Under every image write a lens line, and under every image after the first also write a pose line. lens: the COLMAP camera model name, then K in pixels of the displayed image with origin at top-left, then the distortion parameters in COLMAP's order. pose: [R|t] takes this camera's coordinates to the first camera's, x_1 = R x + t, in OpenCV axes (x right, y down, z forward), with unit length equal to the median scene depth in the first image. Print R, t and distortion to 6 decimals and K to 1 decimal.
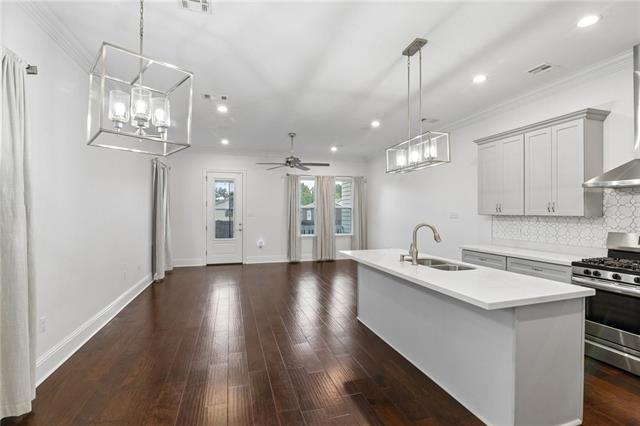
lens RADIAL K [[291.2, 0, 319.2], [0, 291.2, 213.1], [0, 0, 1]] dist [-0.017810, 0.000168]
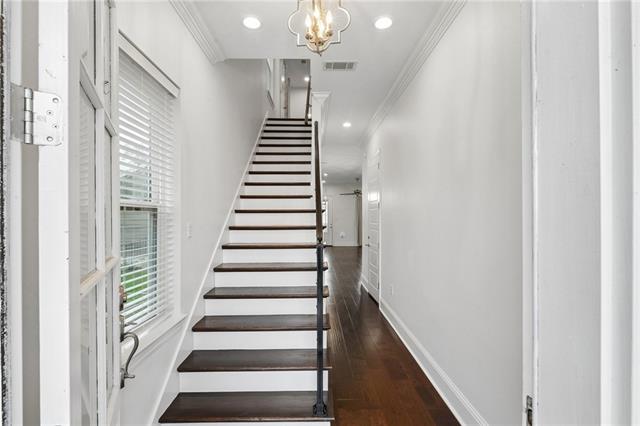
lens RADIAL K [[291.2, 0, 321.9], [0, 291.2, 215.1], [0, 0, 1]] dist [-0.017810, 0.000168]
pose [[0.951869, -0.000299, -0.306505, 0.217275], [-0.001528, 0.999982, -0.005720, -0.007677], [0.306502, 0.005913, 0.951852, -0.704037]]
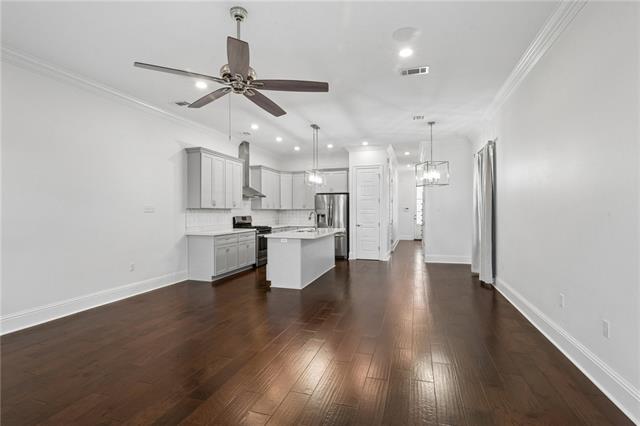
lens RADIAL K [[308.8, 0, 316.1], [0, 308.8, 212.7], [0, 0, 1]] dist [-0.048951, -0.000731]
pose [[-0.820879, 0.000696, 0.571102, -0.906721], [0.005240, 0.999966, 0.006314, 0.029194], [-0.571078, 0.008176, -0.820855, 2.732118]]
